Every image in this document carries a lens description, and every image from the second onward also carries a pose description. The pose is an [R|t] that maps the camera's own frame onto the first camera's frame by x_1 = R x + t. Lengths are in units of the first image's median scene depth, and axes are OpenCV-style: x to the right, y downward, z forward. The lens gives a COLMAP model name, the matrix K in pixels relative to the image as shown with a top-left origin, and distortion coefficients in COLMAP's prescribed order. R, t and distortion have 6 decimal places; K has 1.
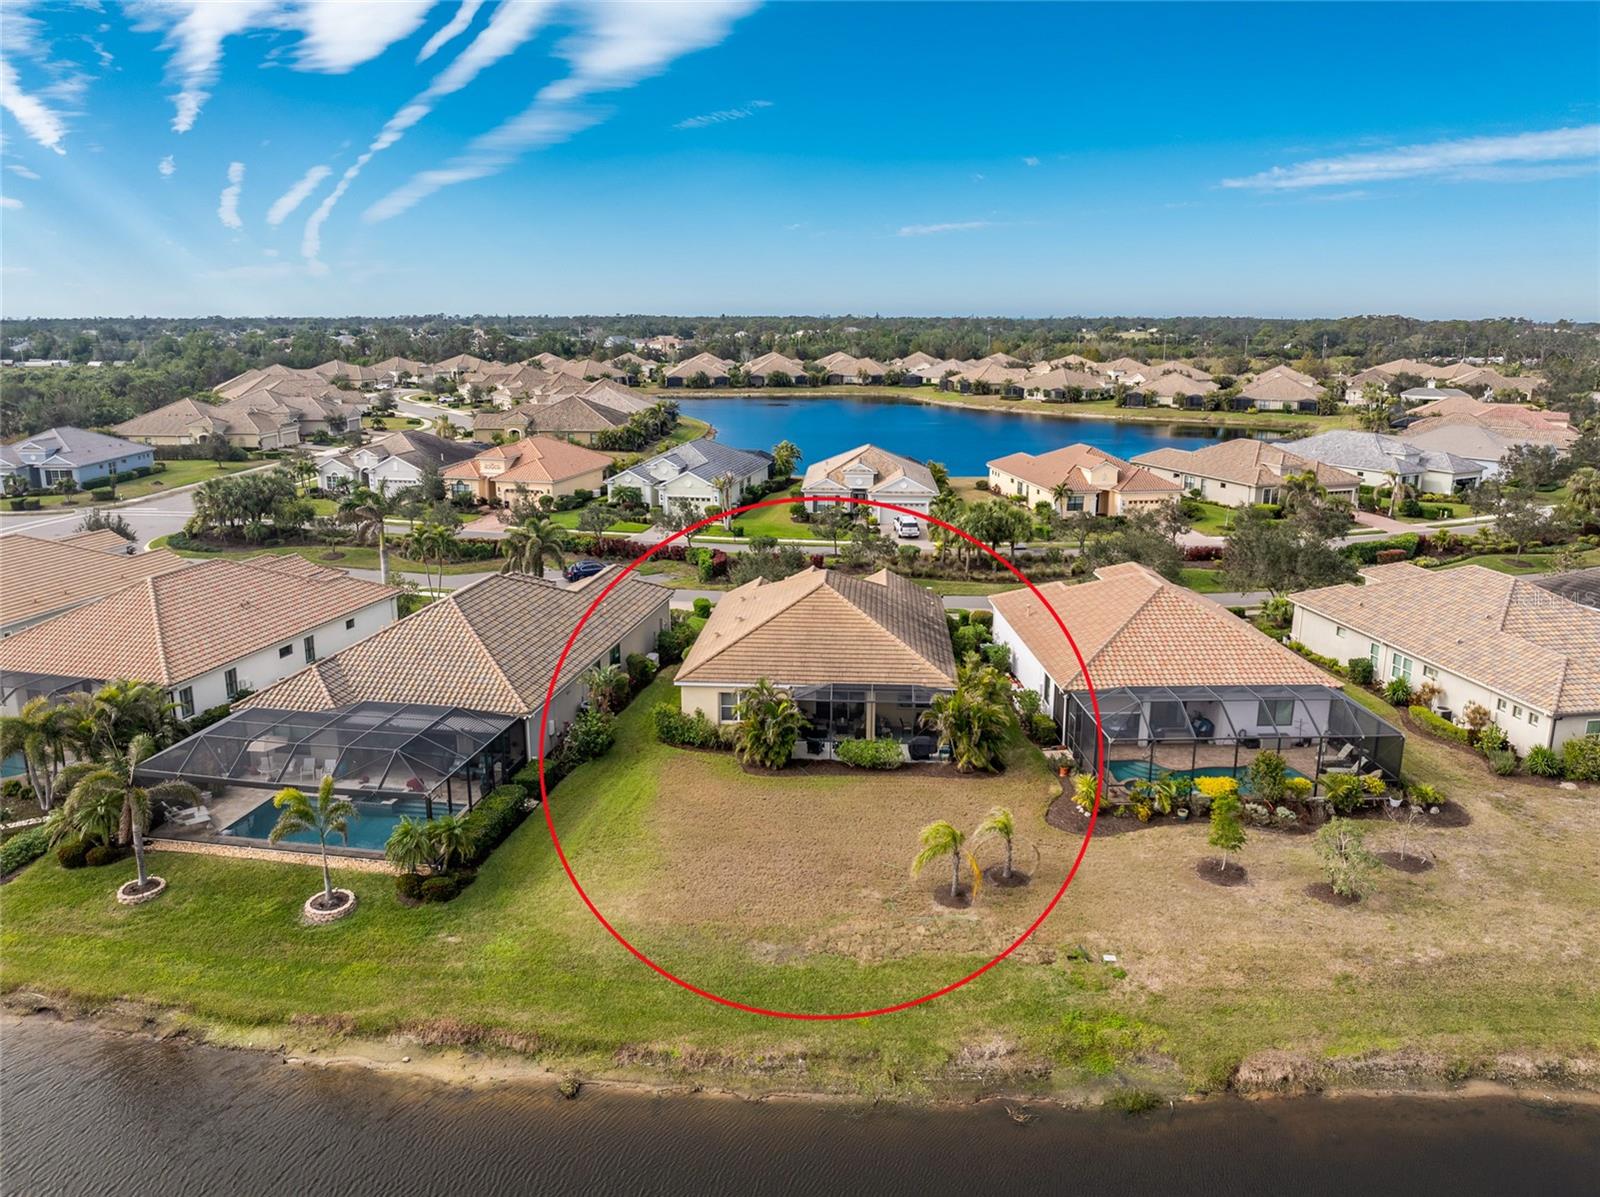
lens RADIAL K [[1112.6, 0, 800.0], [0, 1112.6, 598.5], [0, 0, 1]] dist [-0.043112, 0.007985]
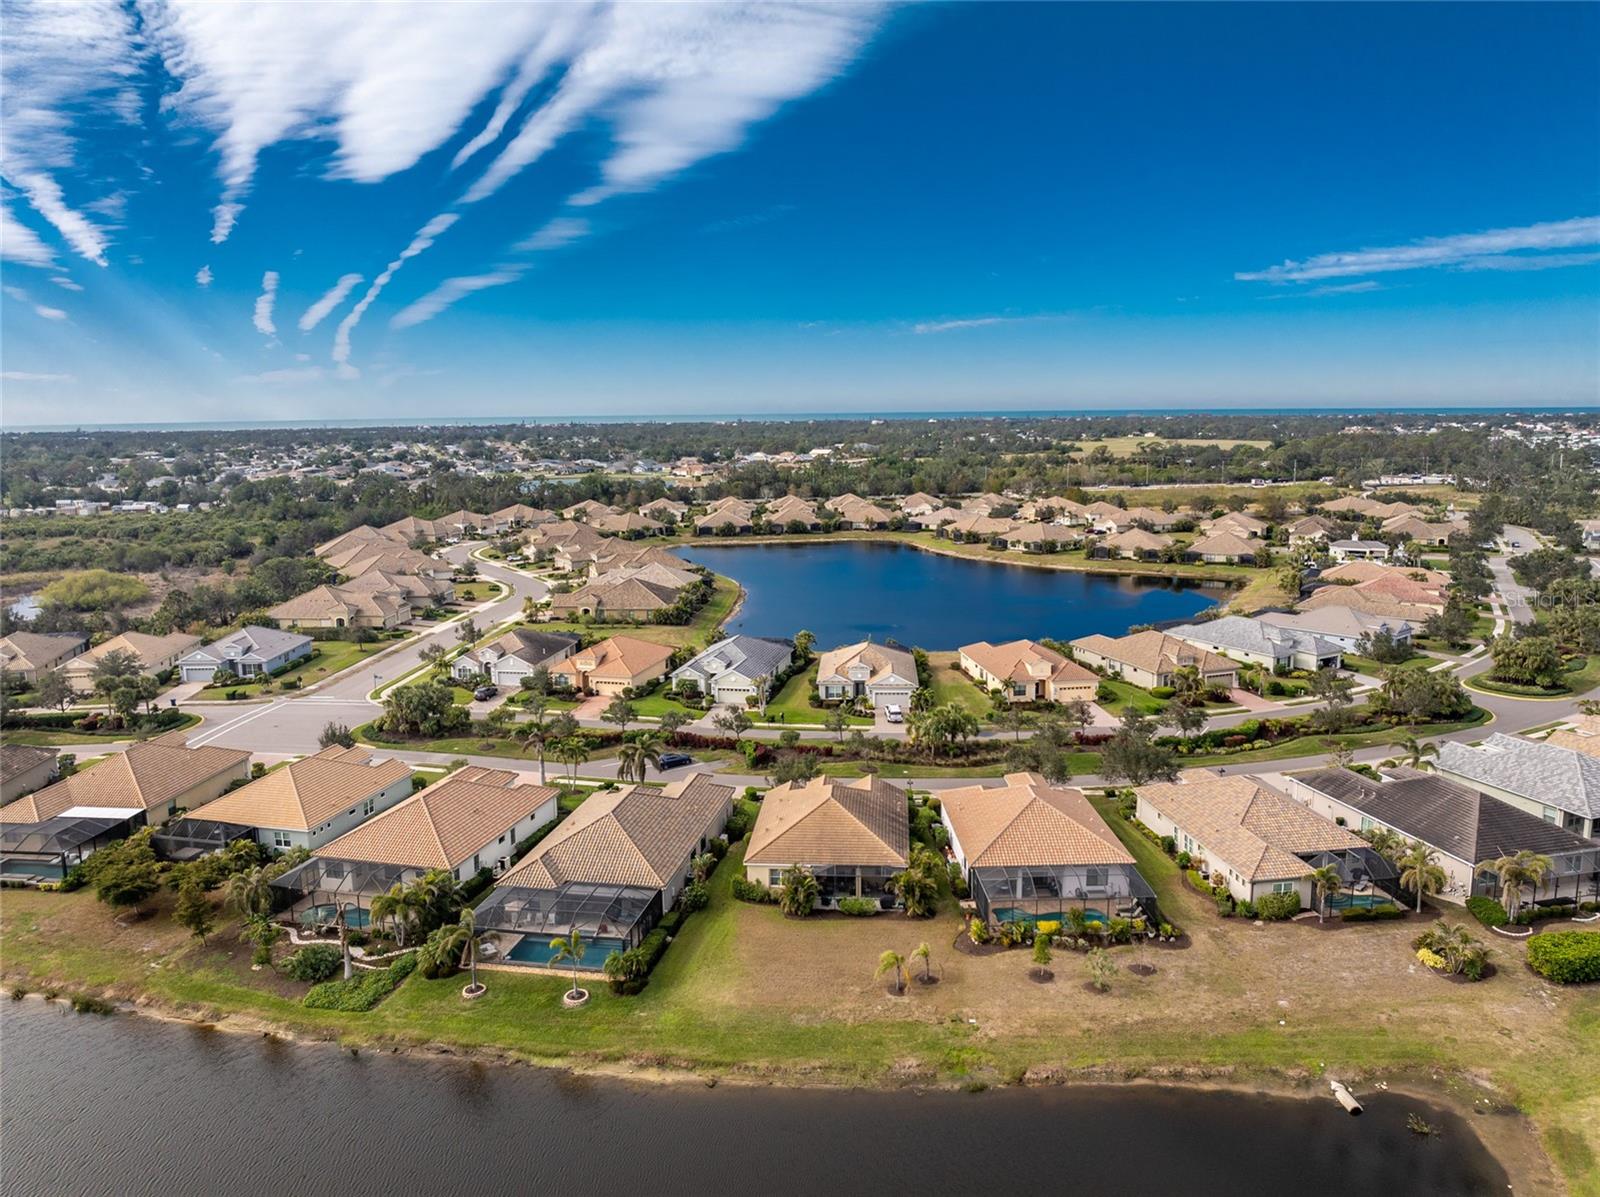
lens RADIAL K [[1152.7, 0, 823.8], [0, 1152.7, 602.5], [0, 0, 1]] dist [-0.039758, 0.008014]
pose [[0.999954, -0.005333, 0.007938, -0.001617], [0.005787, 0.998281, -0.058321, -0.230462], [-0.007614, 0.058364, 0.998266, -0.824630]]
